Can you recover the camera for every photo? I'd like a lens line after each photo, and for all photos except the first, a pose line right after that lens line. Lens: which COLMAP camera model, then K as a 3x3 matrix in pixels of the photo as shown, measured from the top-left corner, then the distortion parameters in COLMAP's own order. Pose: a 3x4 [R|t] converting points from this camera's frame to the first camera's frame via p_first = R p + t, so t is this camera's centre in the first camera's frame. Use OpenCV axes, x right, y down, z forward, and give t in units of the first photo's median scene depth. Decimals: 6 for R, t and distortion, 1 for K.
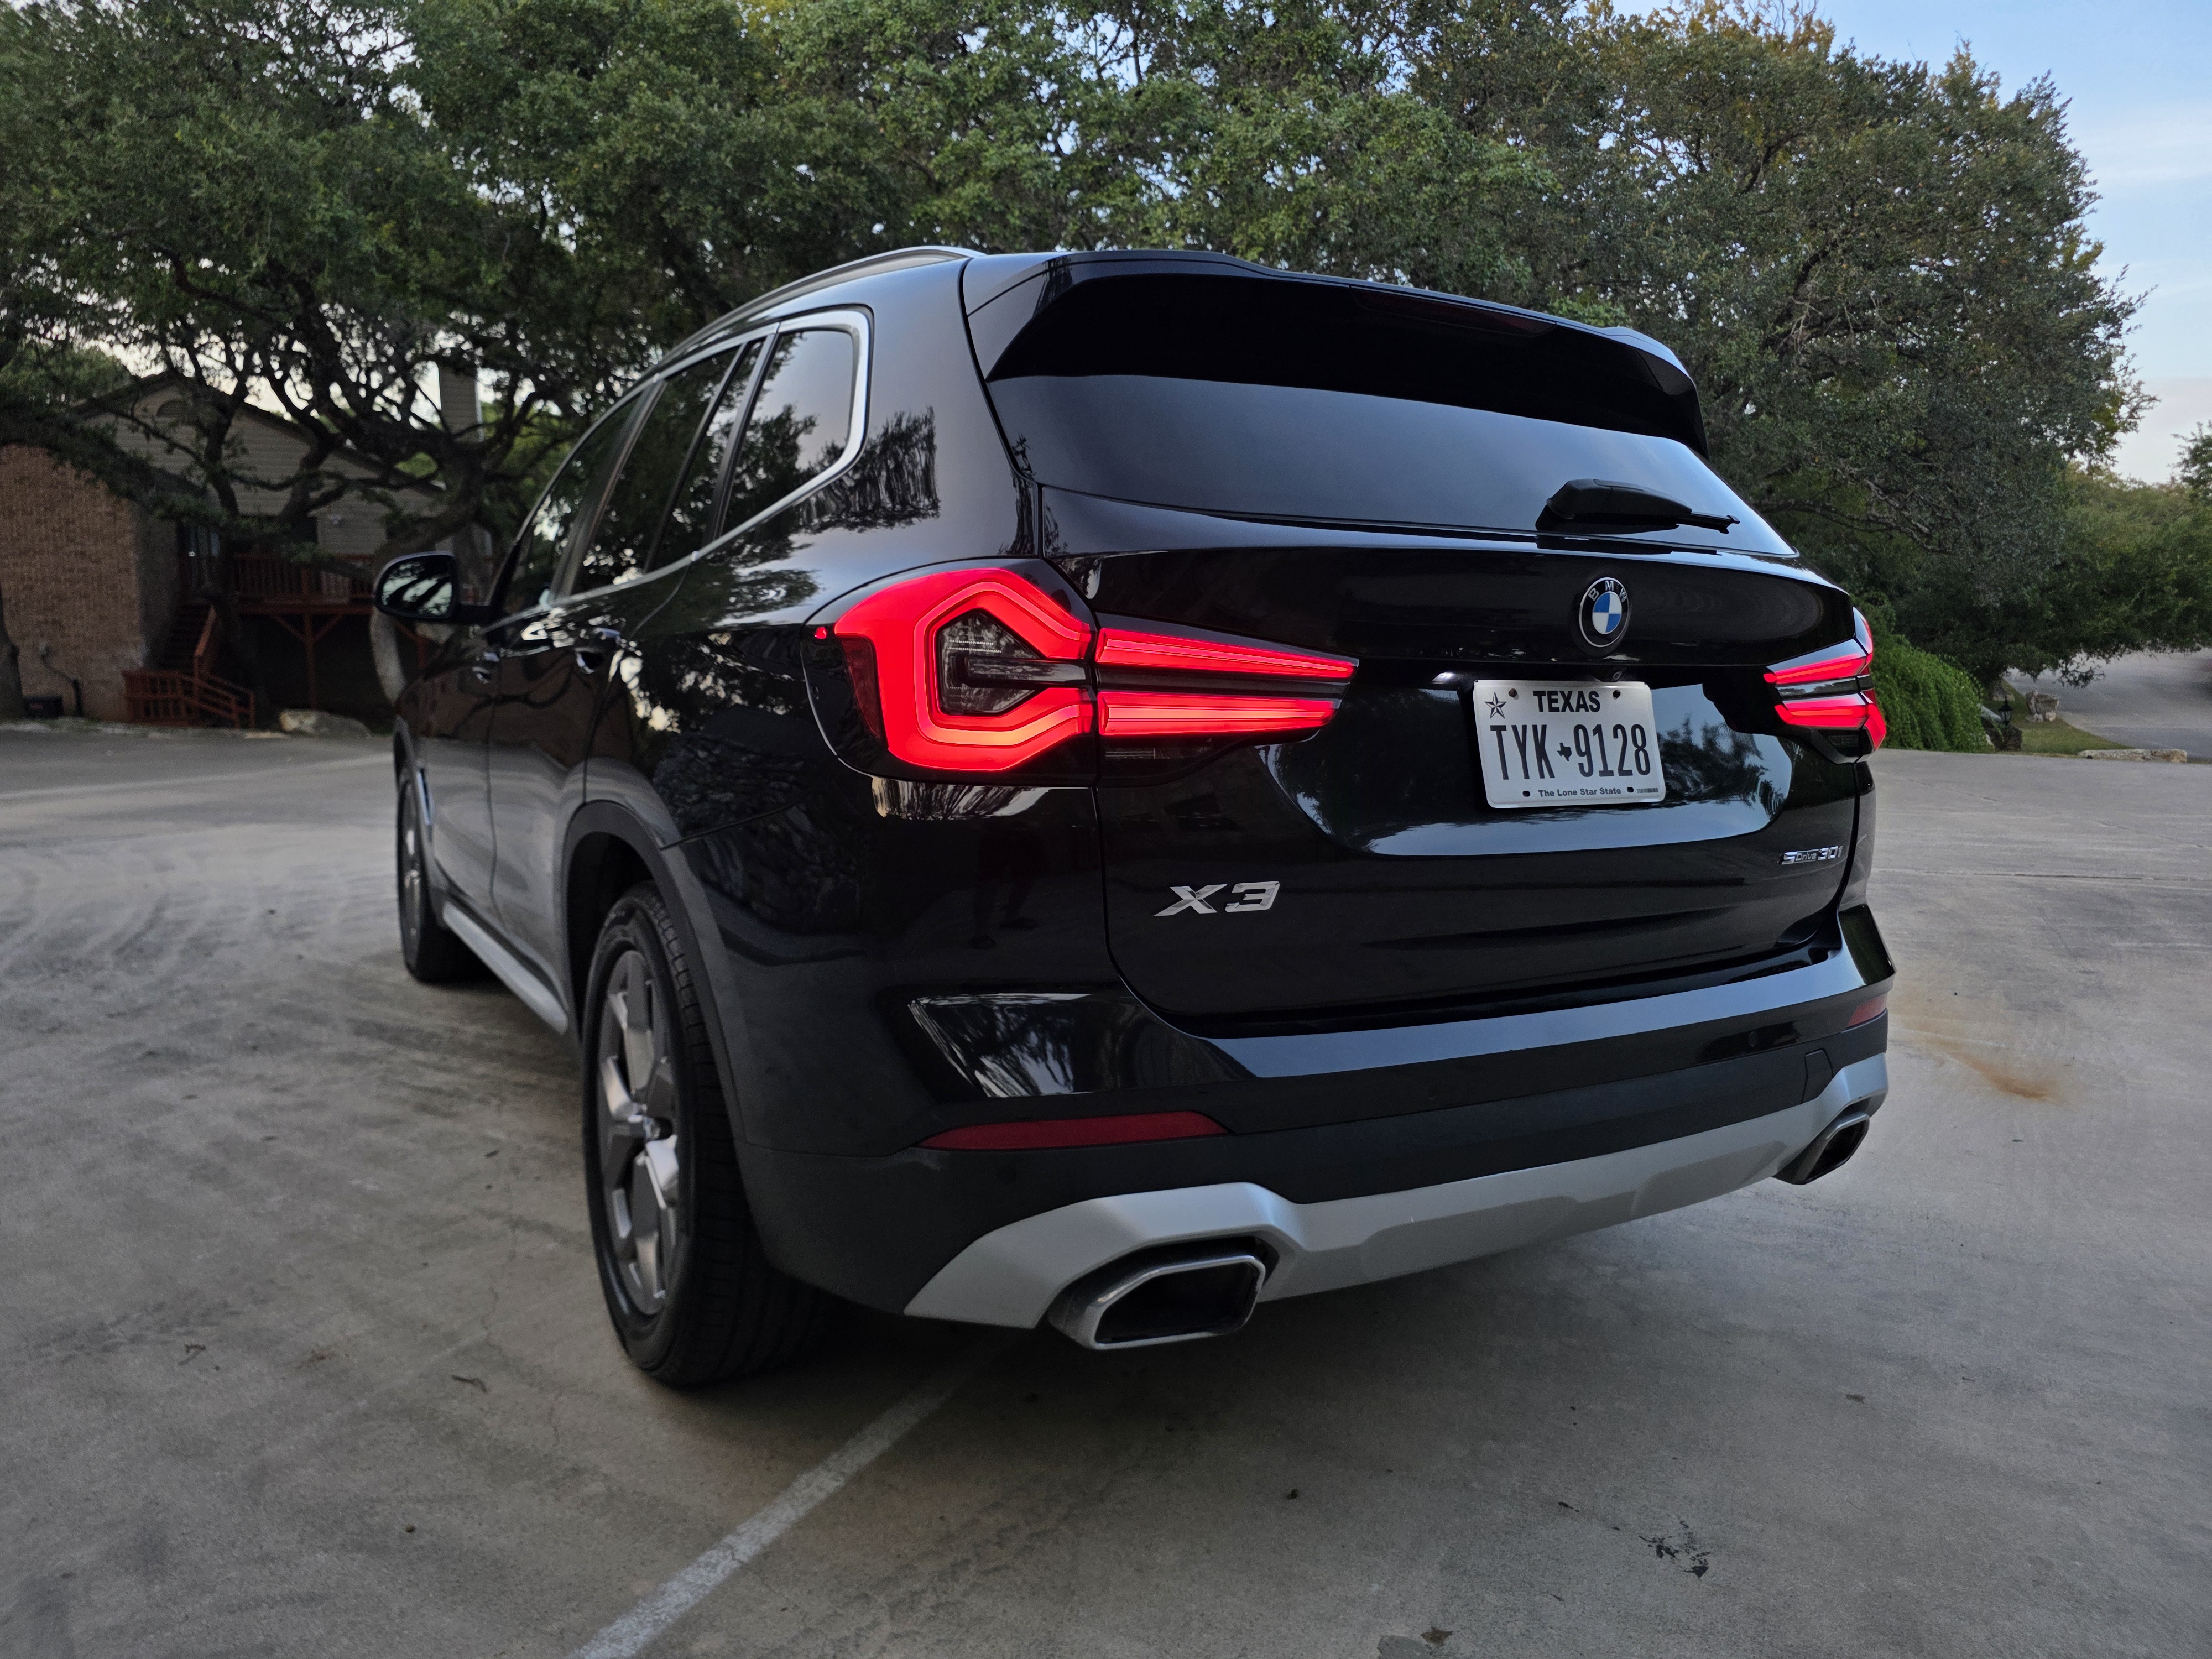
lens RADIAL K [[1476.1, 0, 1122.9], [0, 1476.1, 825.0], [0, 0, 1]] dist [0.043069, -0.032561]
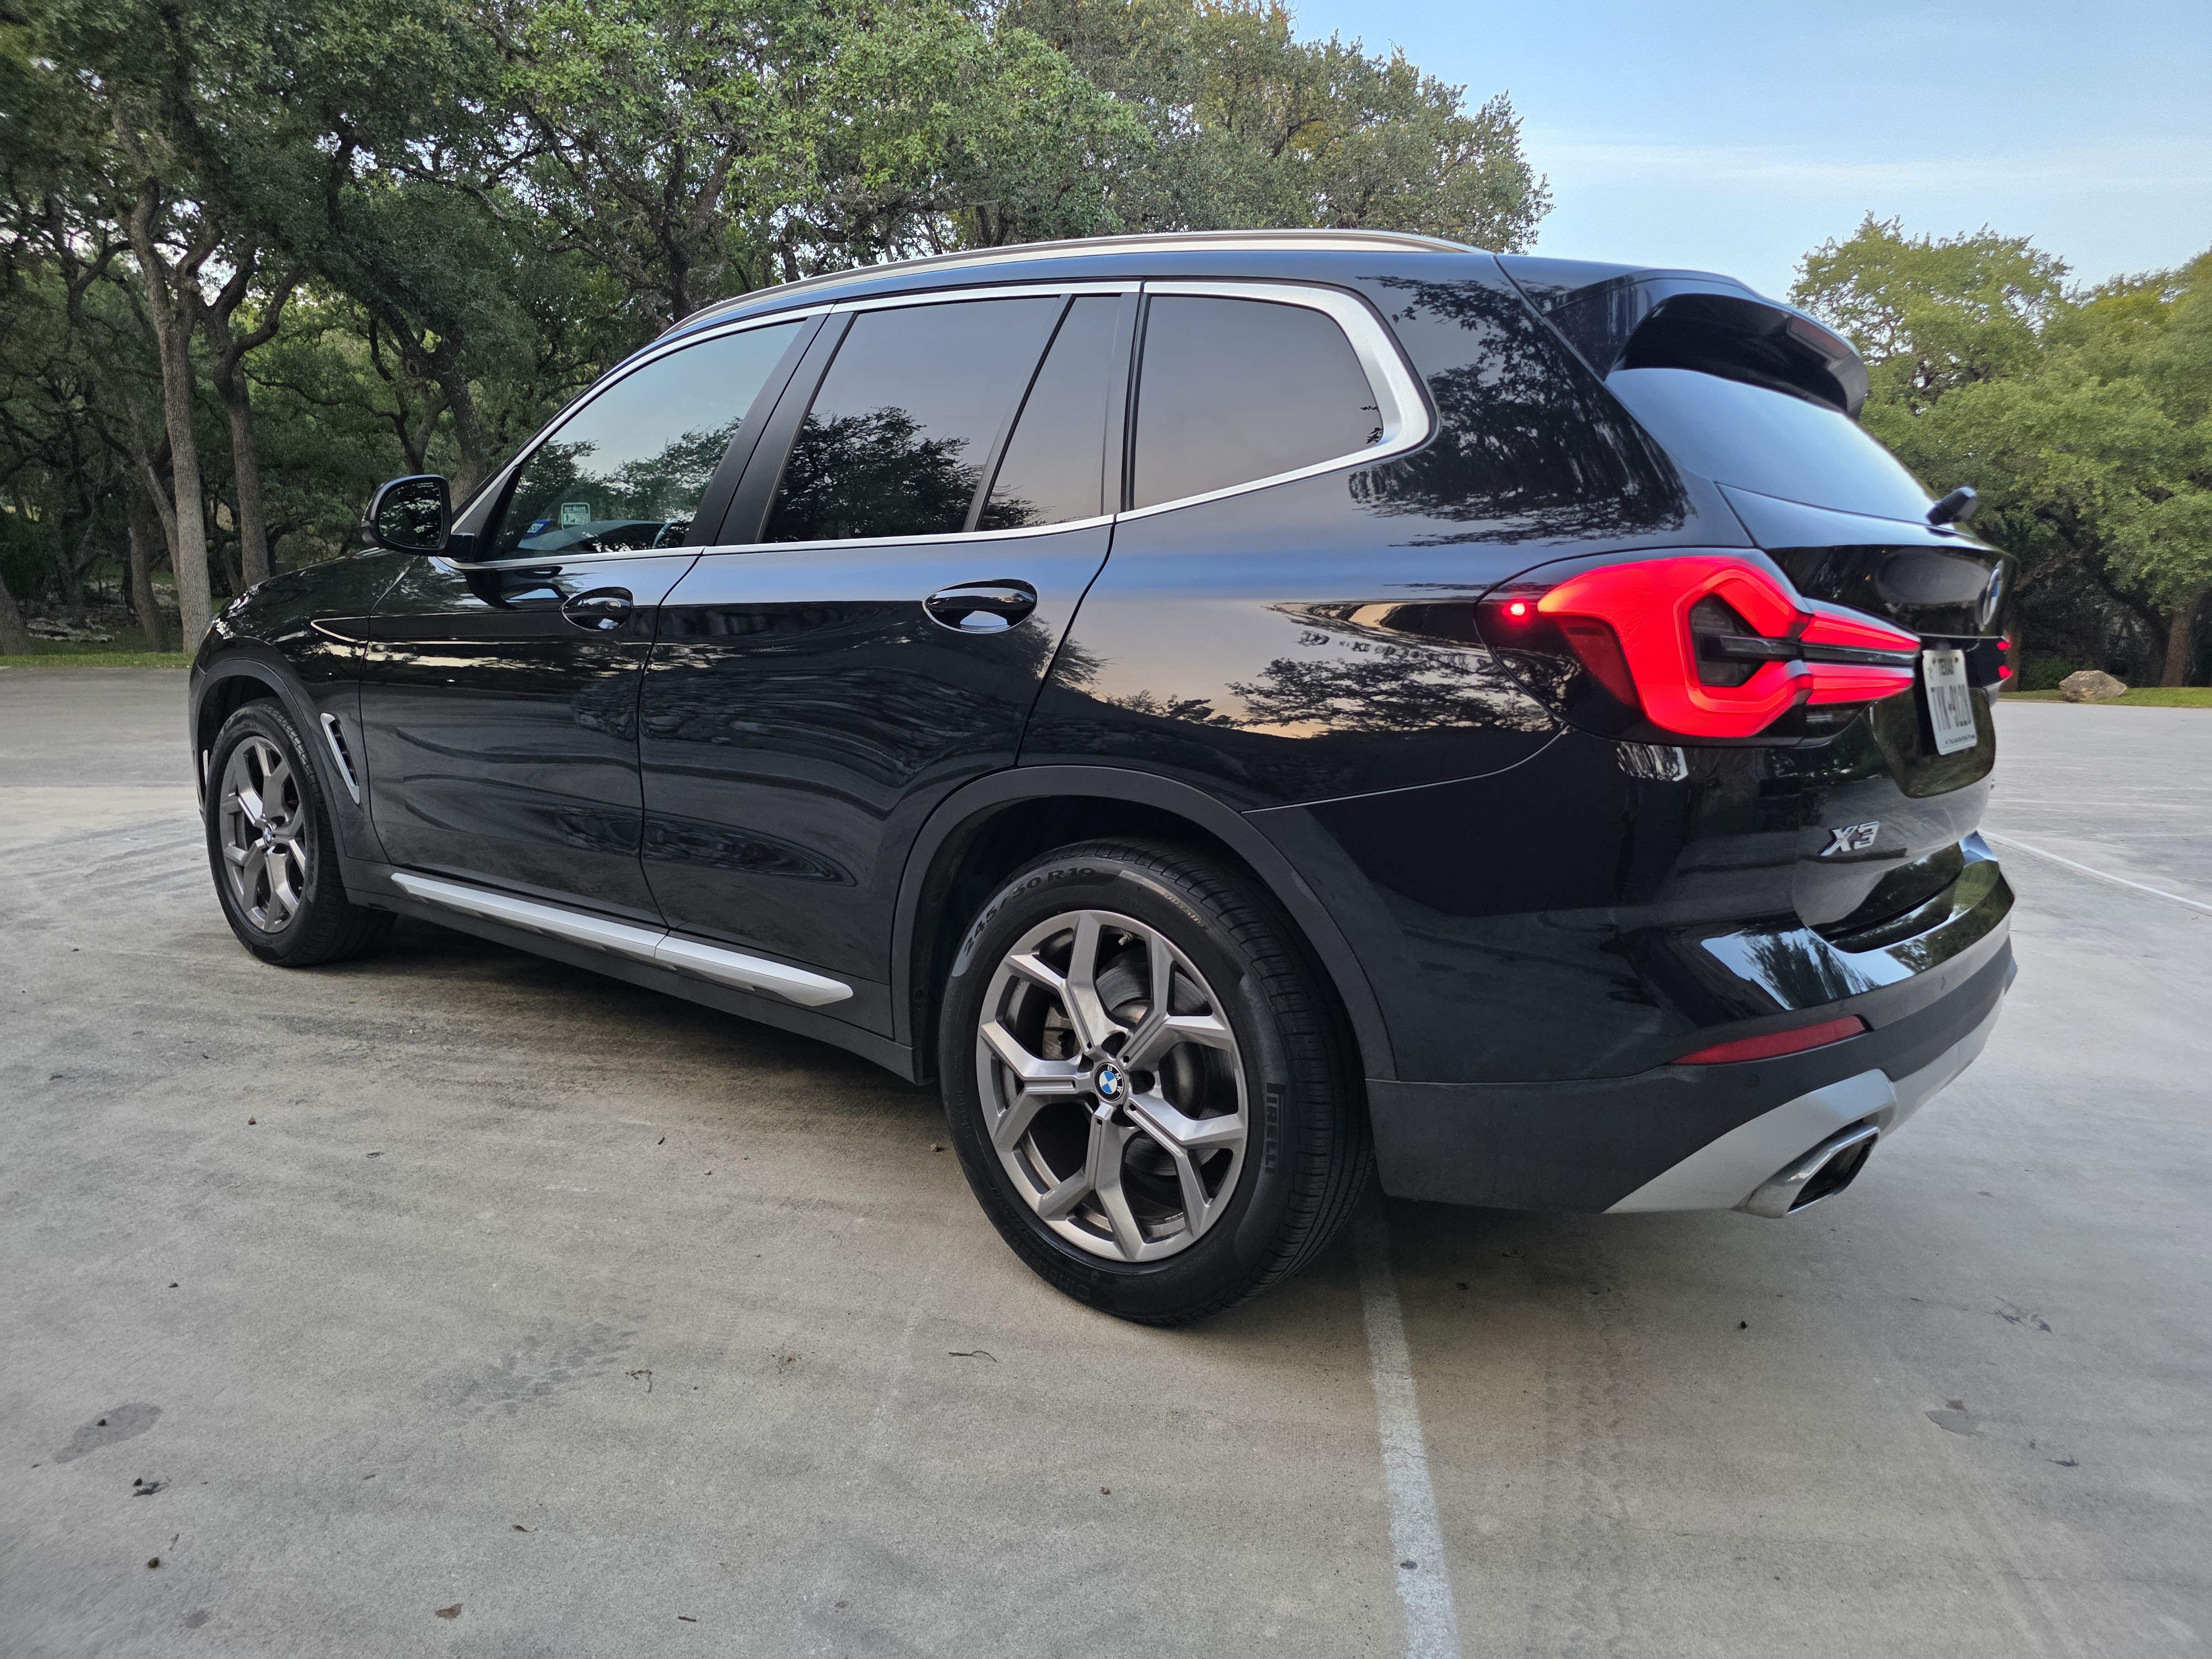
lens RADIAL K [[1476.1, 0, 1122.9], [0, 1476.1, 825.0], [0, 0, 1]] dist [0.043069, -0.032561]
pose [[0.933320, -0.040245, 0.356783, -0.137339], [0.022916, 0.998349, 0.052668, -0.005628], [-0.358313, -0.040981, 0.932702, 0.012508]]
